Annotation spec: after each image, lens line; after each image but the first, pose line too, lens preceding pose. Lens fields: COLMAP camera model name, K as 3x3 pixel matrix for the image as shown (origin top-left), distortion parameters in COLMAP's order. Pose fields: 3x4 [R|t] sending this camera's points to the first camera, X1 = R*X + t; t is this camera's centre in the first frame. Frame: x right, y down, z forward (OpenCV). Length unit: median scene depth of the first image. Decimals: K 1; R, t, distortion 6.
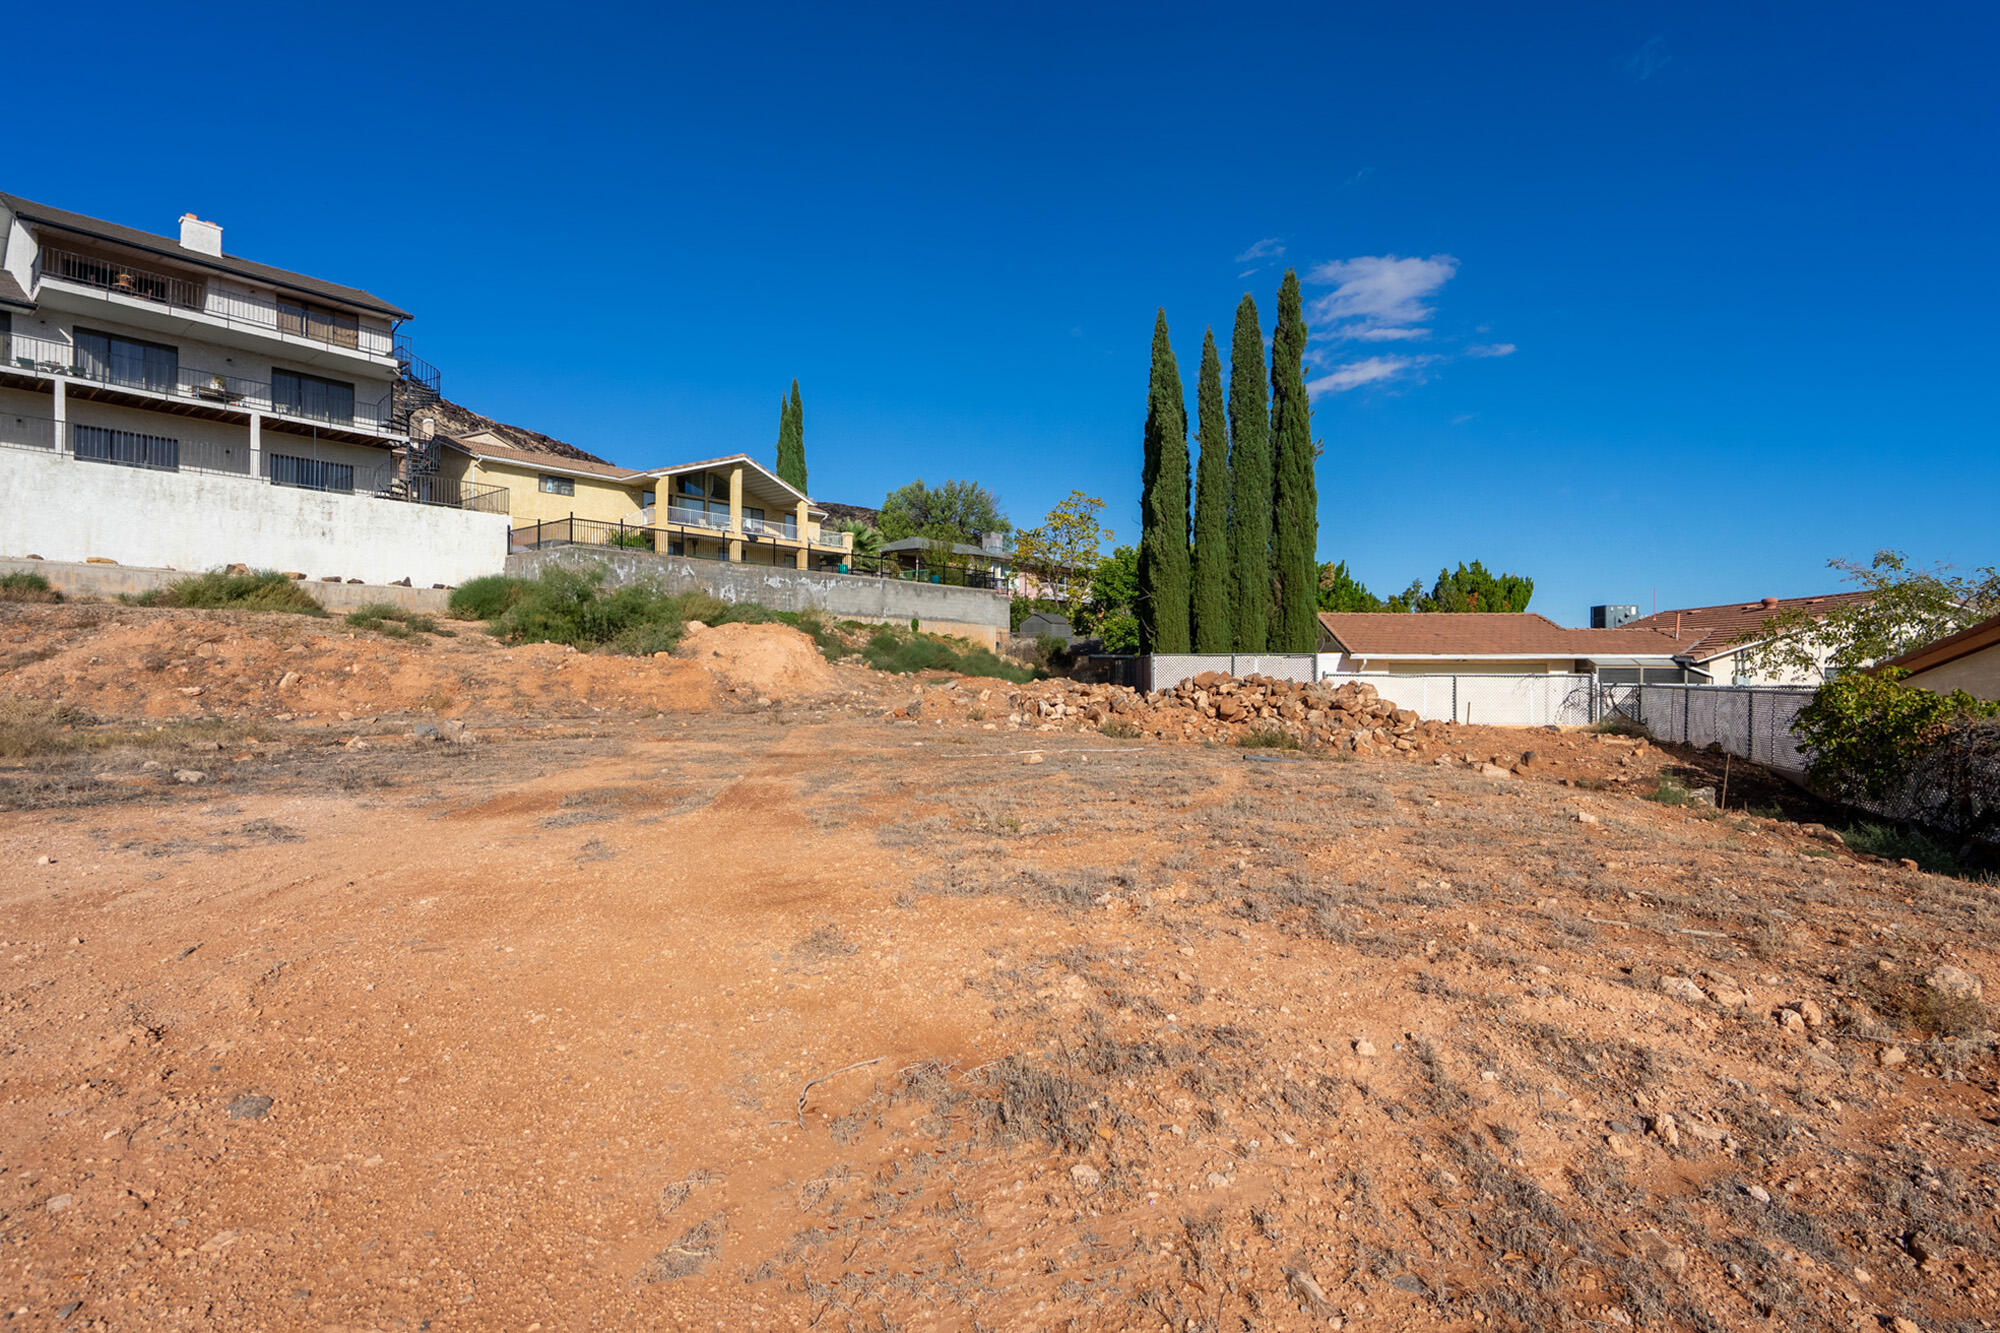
lens RADIAL K [[942.7, 0, 1001.4], [0, 942.7, 664.5], [0, 0, 1]] dist [0.000148, 0.000645]
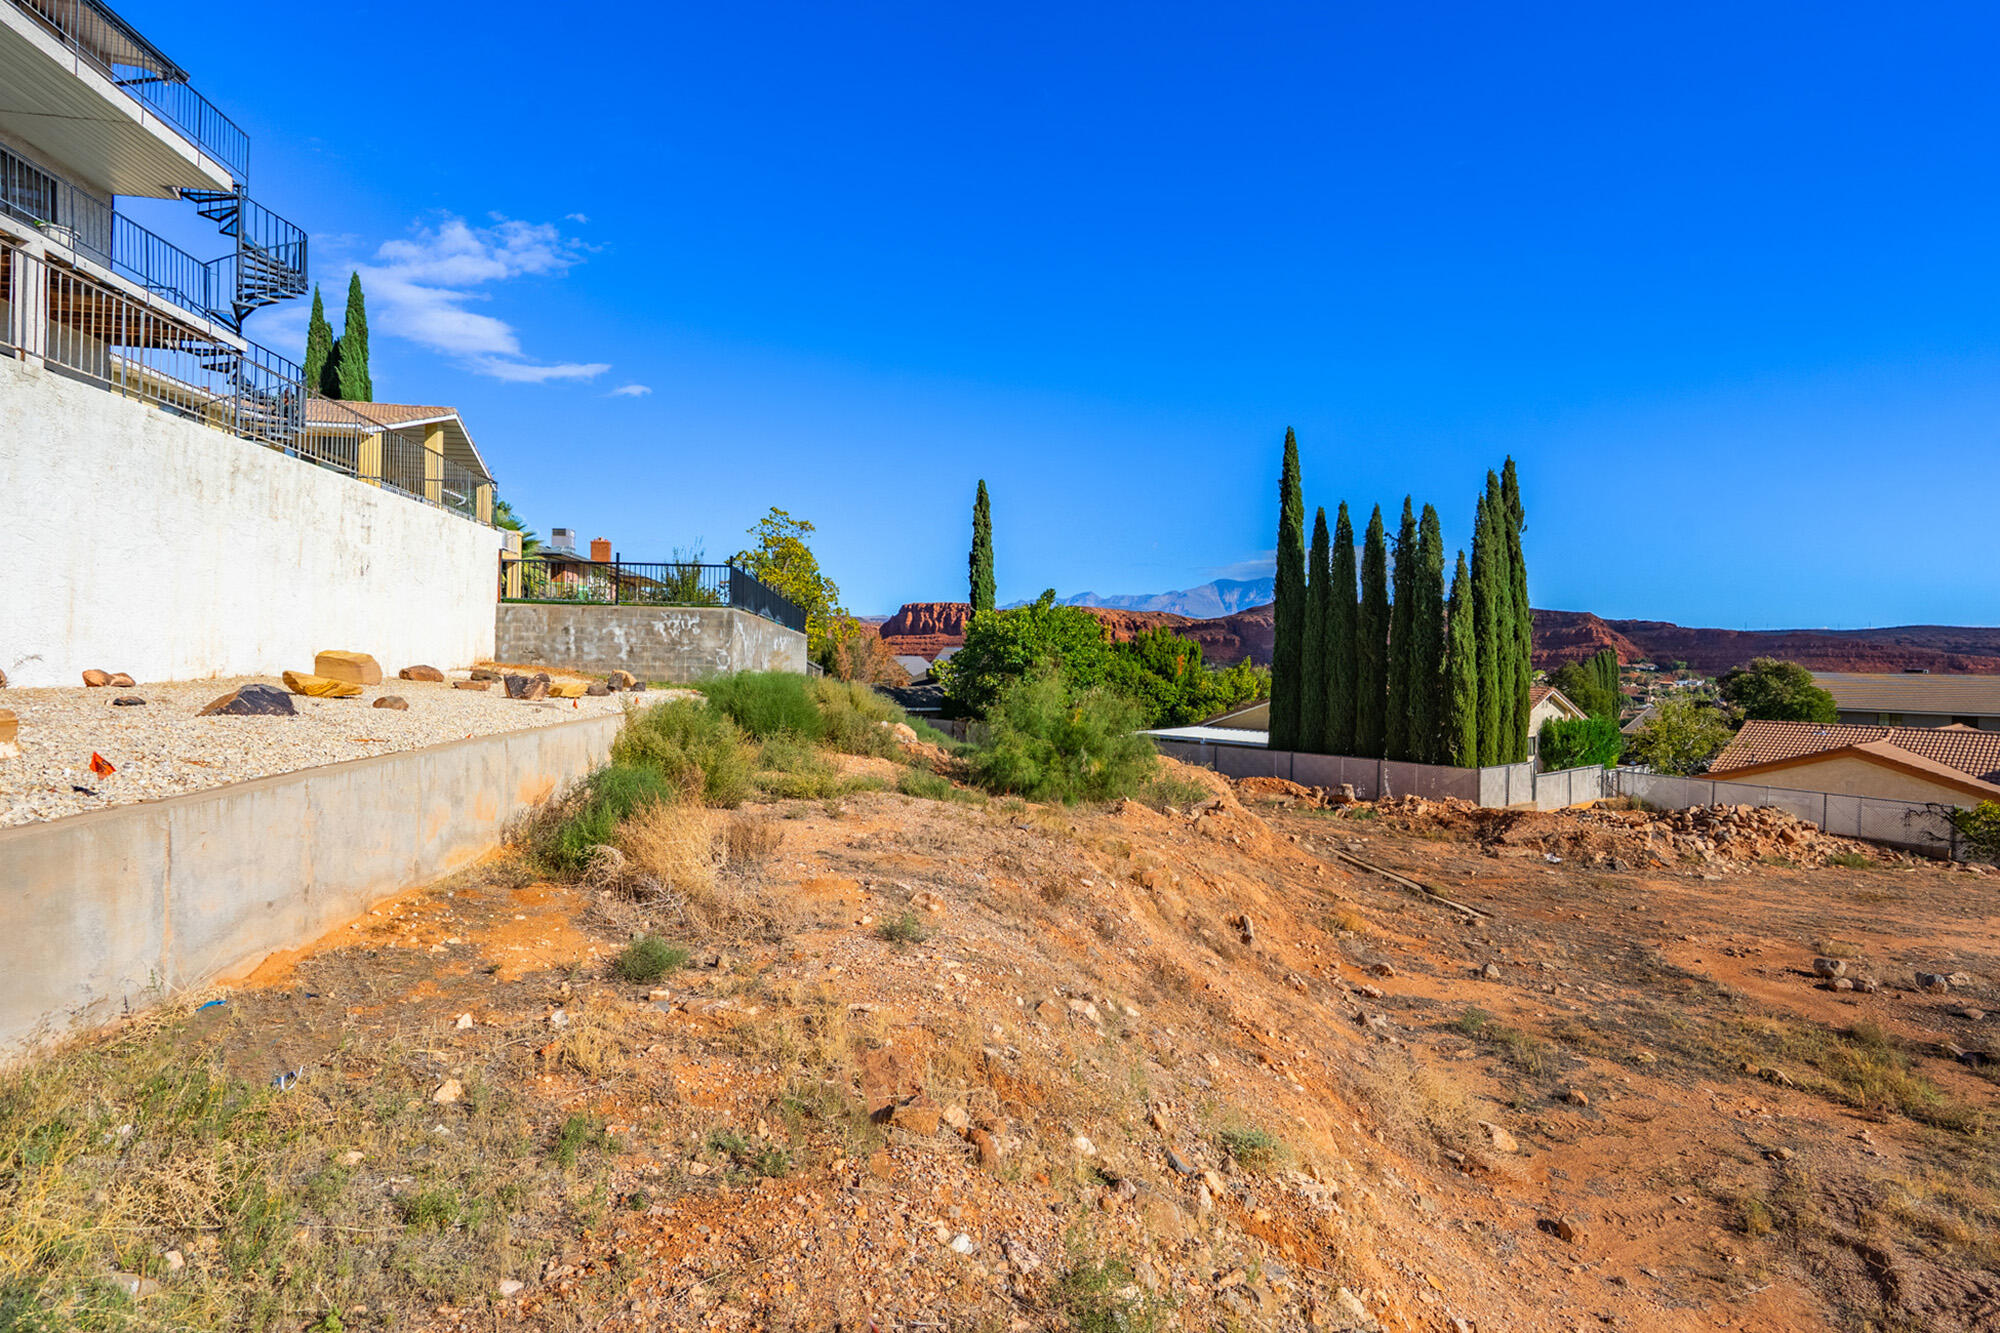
lens RADIAL K [[998.0, 0, 990.2], [0, 998.0, 673.7], [0, 0, 1]] dist [0.003676, 0.000746]
pose [[0.688127, -0.000569, 0.725590, -0.744356], [-0.020884, 0.999570, 0.020590, -0.090347], [-0.725290, -0.029322, 0.687819, 0.369913]]
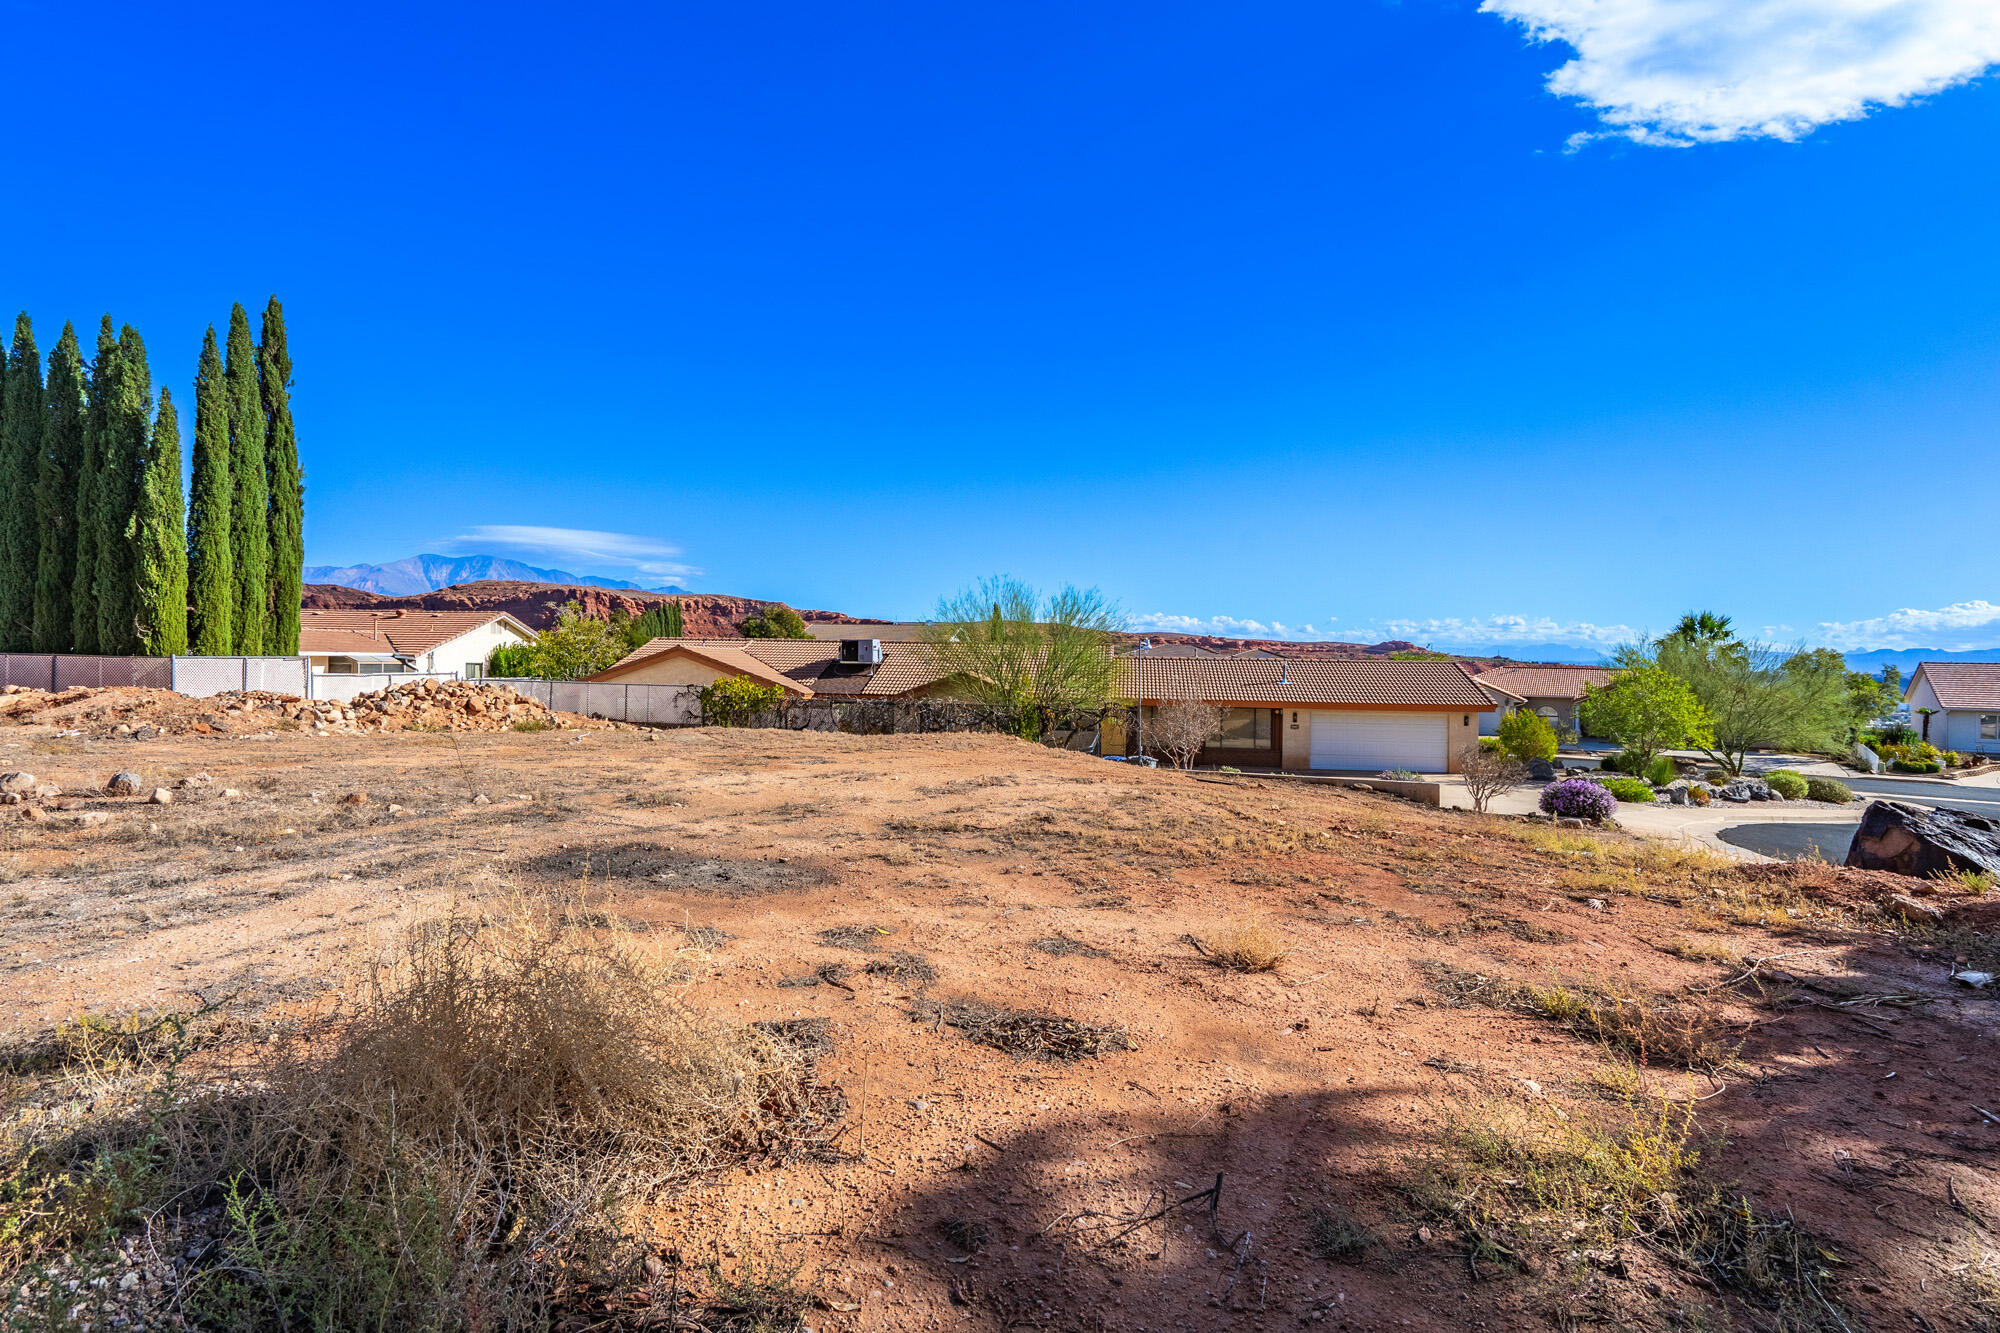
lens RADIAL K [[1010.3, 0, 991.8], [0, 1010.3, 653.1], [0, 0, 1]] dist [0.000456, 0.002276]
pose [[0.029595, 0.005527, 0.999547, -0.527203], [-0.023246, 0.999718, -0.004840, -0.017907], [-0.999292, -0.023092, 0.029715, 0.092485]]
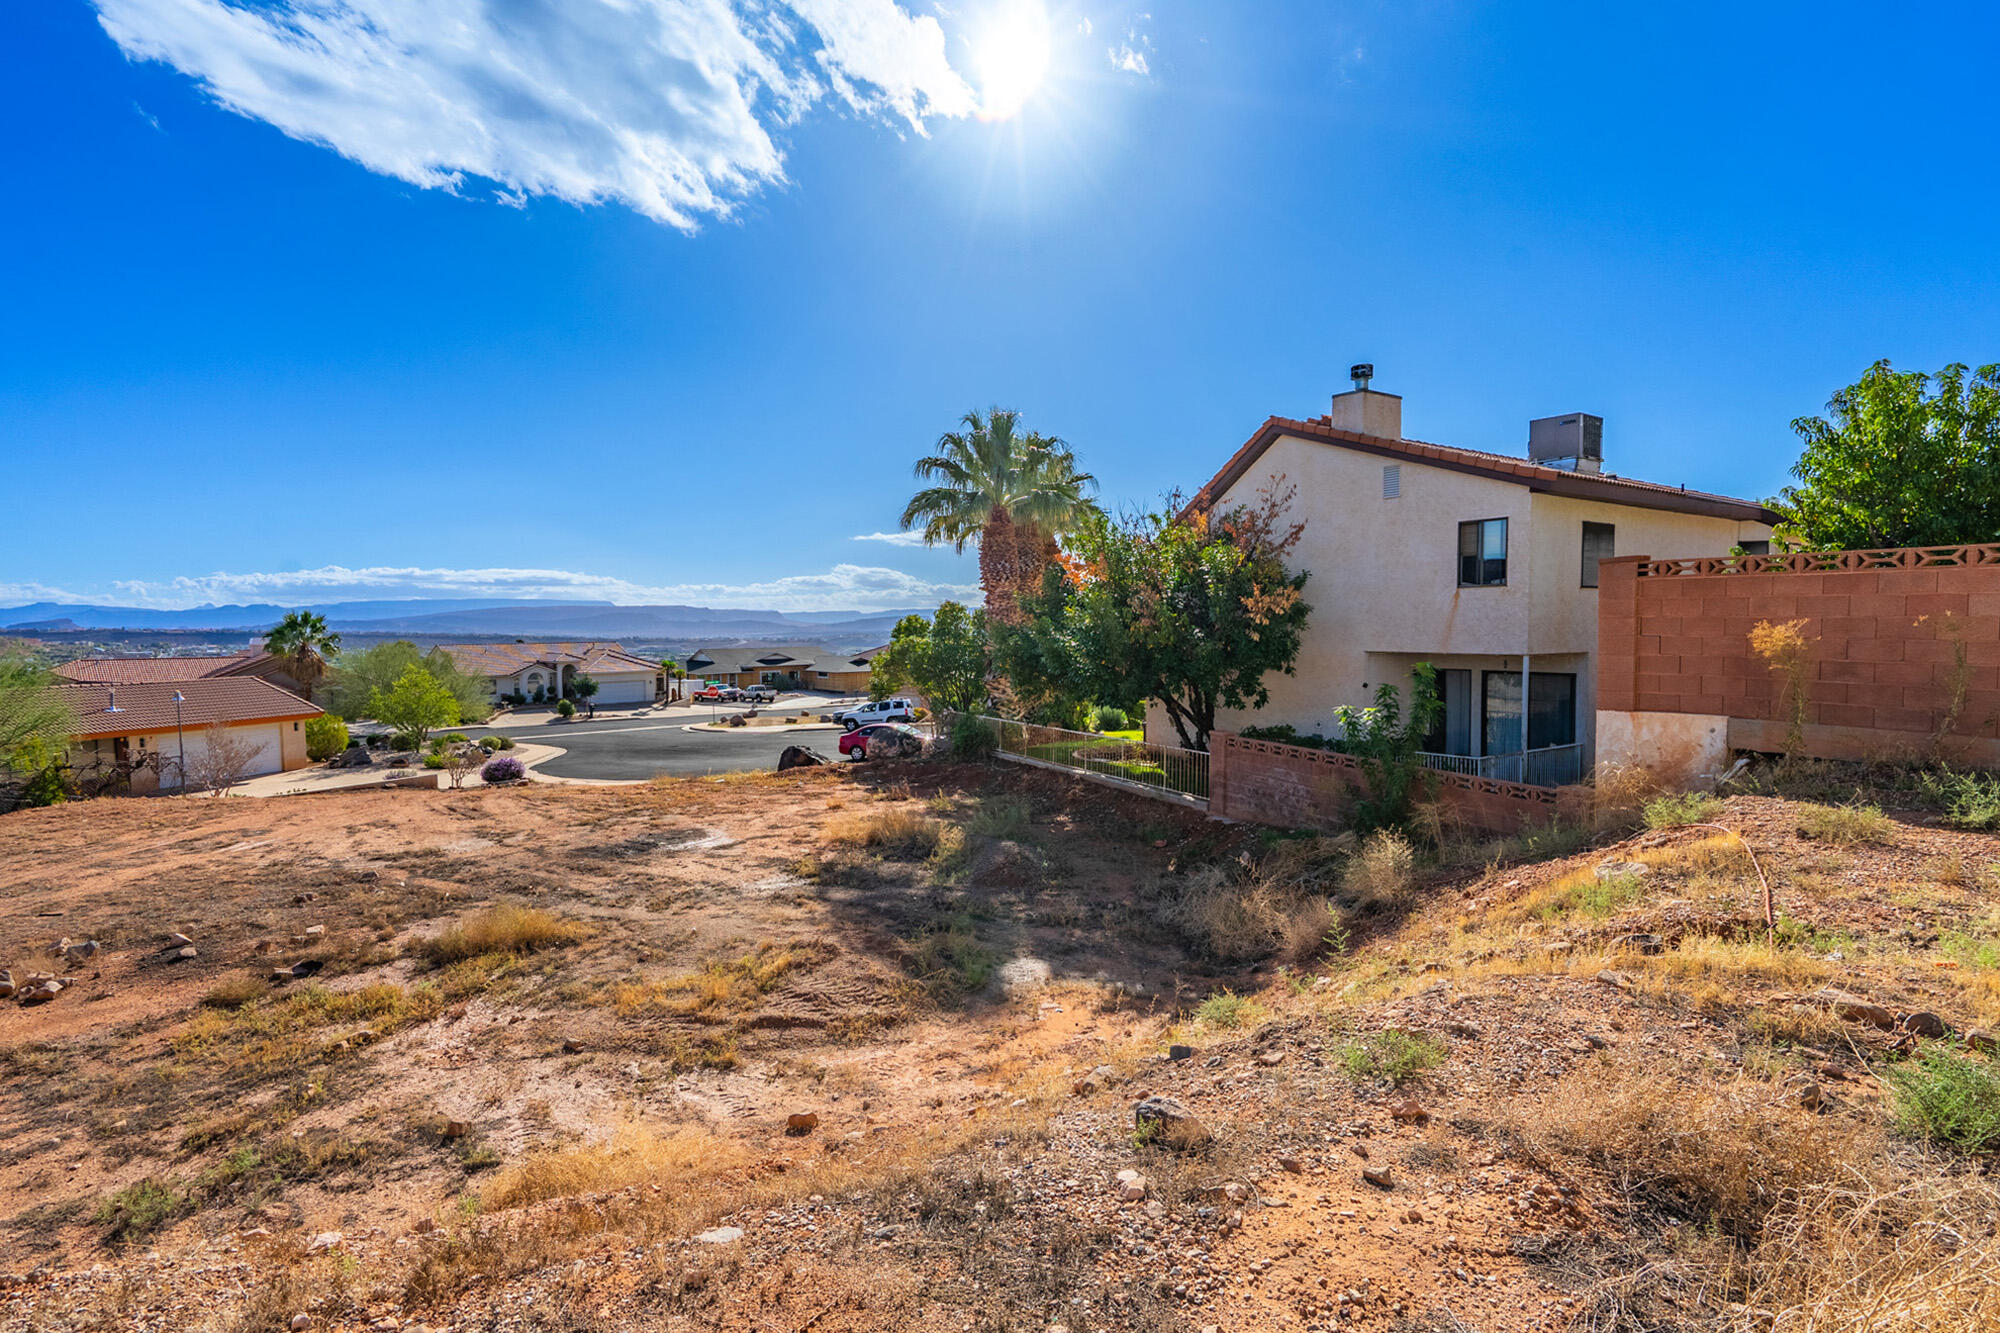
lens RADIAL K [[980.4, 0, 990.6], [0, 980.4, 678.5], [0, 0, 1]] dist [0.003590, 0.001837]
pose [[-0.978299, -0.010676, 0.206922, -0.593125], [-0.000535, 0.998799, 0.049003, -0.082084], [-0.207197, 0.047828, -0.977129, 0.625889]]
